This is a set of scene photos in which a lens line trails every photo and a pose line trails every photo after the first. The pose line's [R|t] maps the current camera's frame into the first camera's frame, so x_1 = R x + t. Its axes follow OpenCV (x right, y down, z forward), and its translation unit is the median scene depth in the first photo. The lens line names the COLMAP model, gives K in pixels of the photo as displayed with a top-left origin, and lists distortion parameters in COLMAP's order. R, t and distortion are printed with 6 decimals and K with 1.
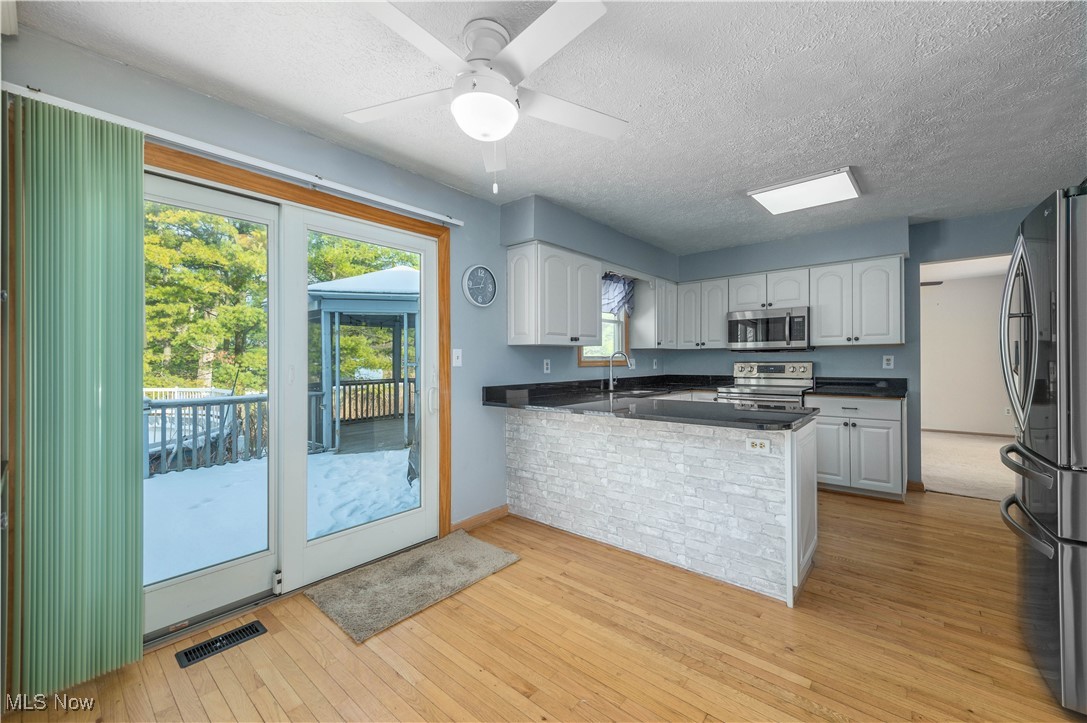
lens RADIAL K [[427.0, 0, 545.3], [0, 427.0, 362.2], [0, 0, 1]] dist [0.011948, -0.000911]
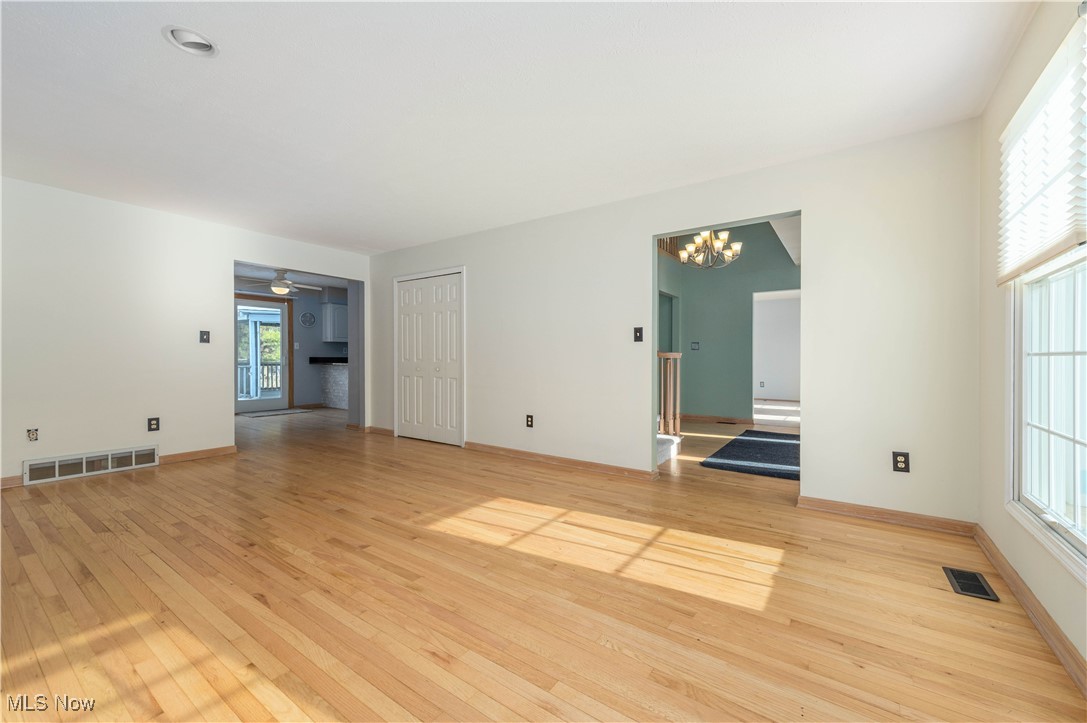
lens RADIAL K [[427.0, 0, 547.9], [0, 427.0, 359.5], [0, 0, 1]] dist [0.011948, -0.000911]
pose [[0.994581, 0.008632, 0.103606, 1.042394], [-0.009527, 0.999921, 0.008148, 0.037178], [-0.103528, -0.009091, 0.994585, -1.782668]]
